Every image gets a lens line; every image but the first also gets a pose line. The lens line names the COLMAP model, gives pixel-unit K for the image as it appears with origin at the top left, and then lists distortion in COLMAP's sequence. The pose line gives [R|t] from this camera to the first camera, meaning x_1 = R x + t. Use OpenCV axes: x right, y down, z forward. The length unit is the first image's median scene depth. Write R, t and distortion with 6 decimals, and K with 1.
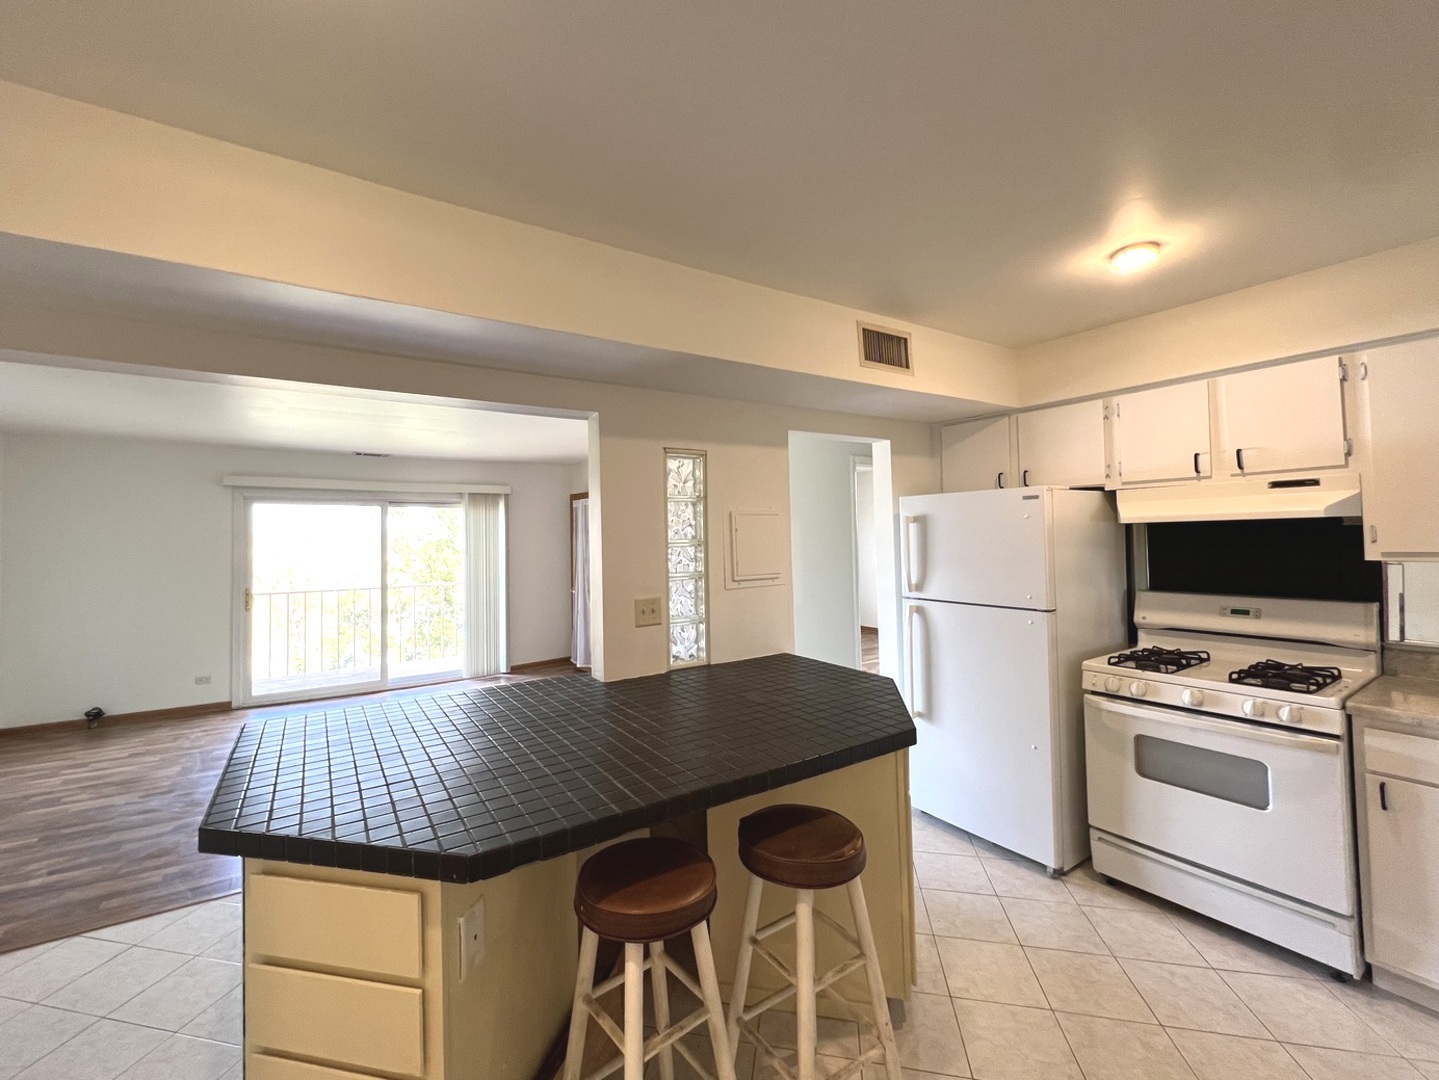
lens RADIAL K [[593.2, 0, 698.2], [0, 593.2, 527.7], [0, 0, 1]] dist [0.000411, -0.000365]
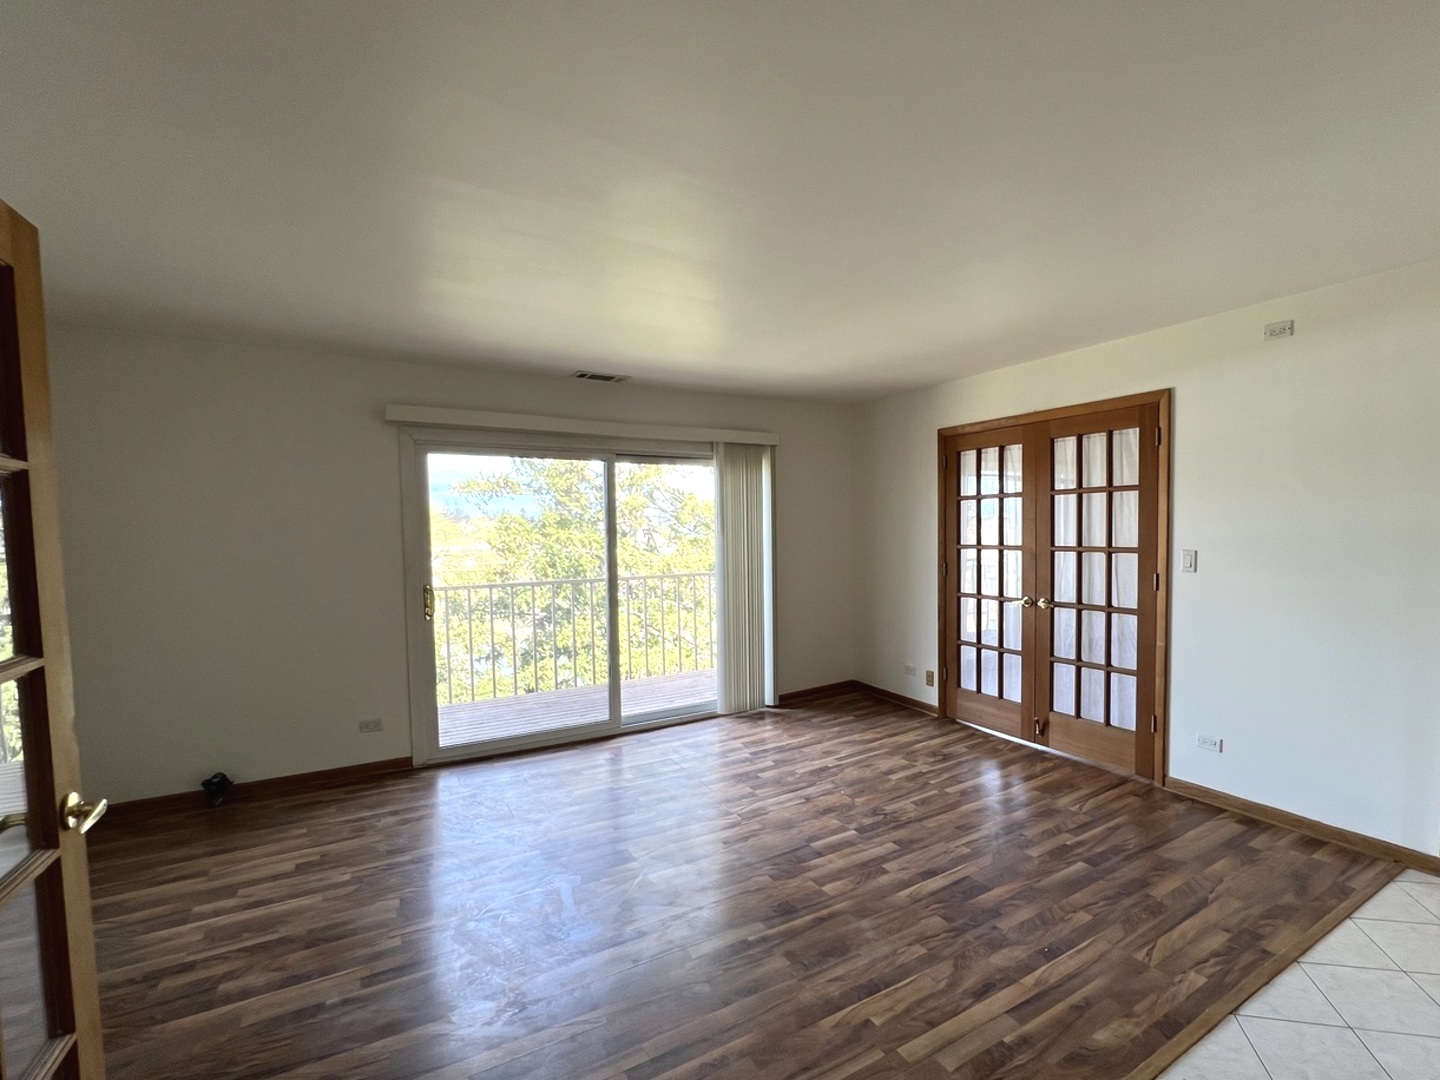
lens RADIAL K [[673.2, 0, 791.4], [0, 673.2, 565.5], [0, 0, 1]] dist [0.000677, -0.000152]
pose [[0.999887, 0.006545, -0.013503, -0.755532], [-0.005406, 0.996558, 0.082726, 0.041219], [0.013998, -0.082644, 0.996481, 0.596844]]
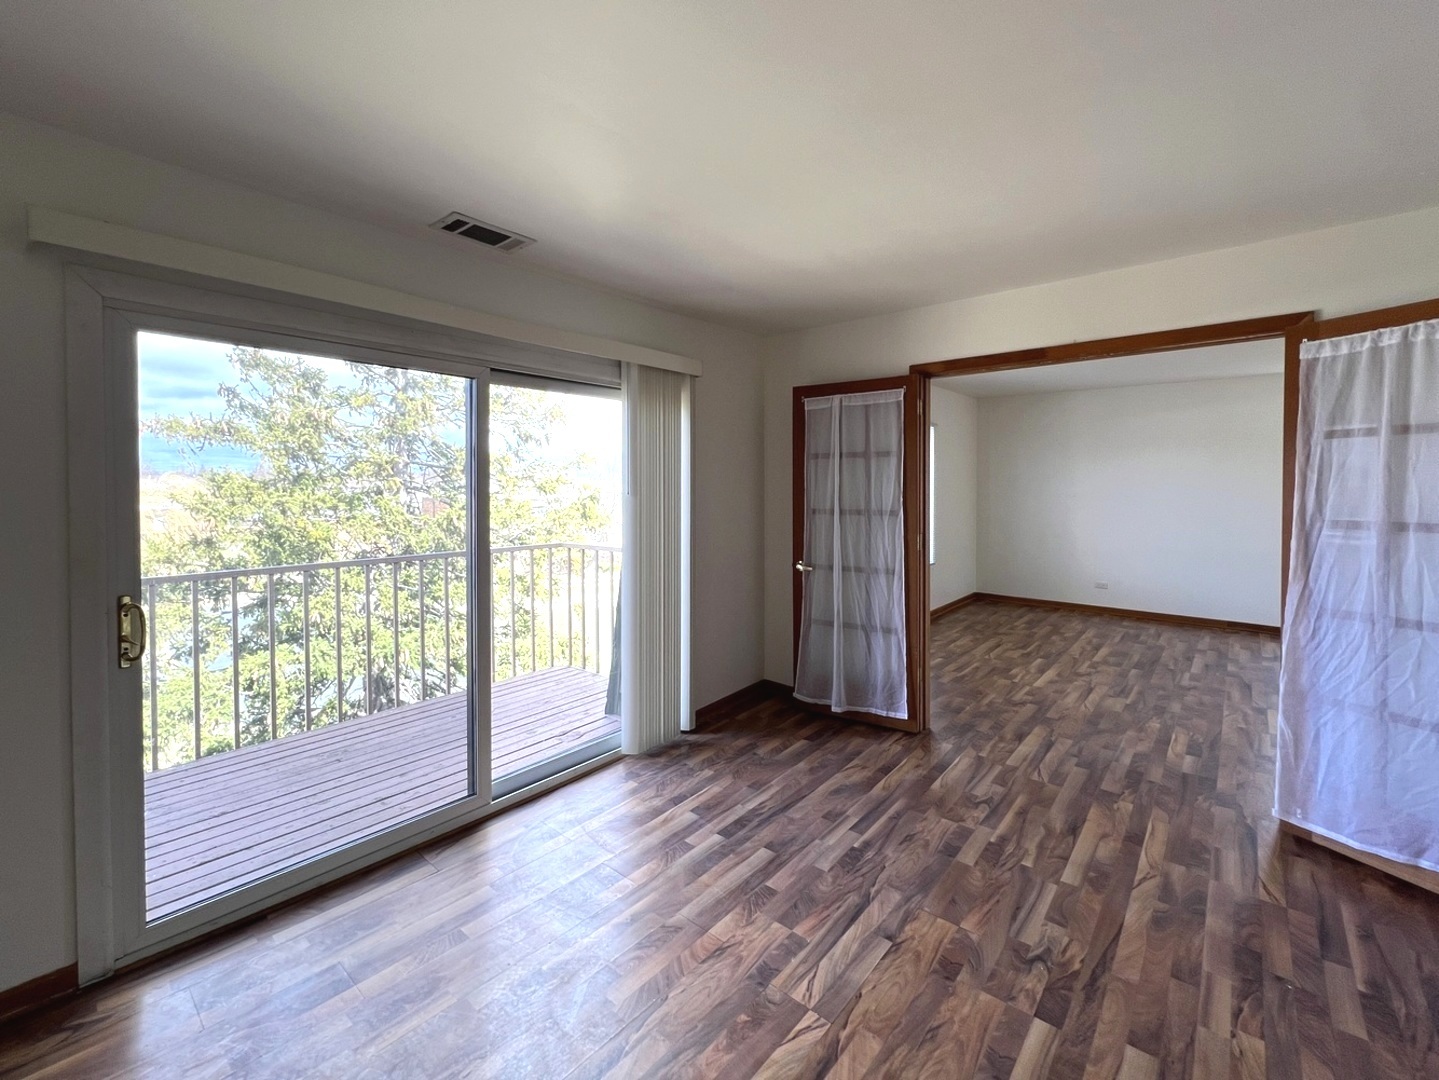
lens RADIAL K [[619.3, 0, 702.9], [0, 619.3, 498.8], [0, 0, 1]] dist [-0.001327, 0.000444]
pose [[0.964388, 0.010039, 0.264300, -1.172160], [-0.021511, 0.998946, 0.040545, 0.065256], [-0.263614, -0.044786, 0.963588, 1.287939]]
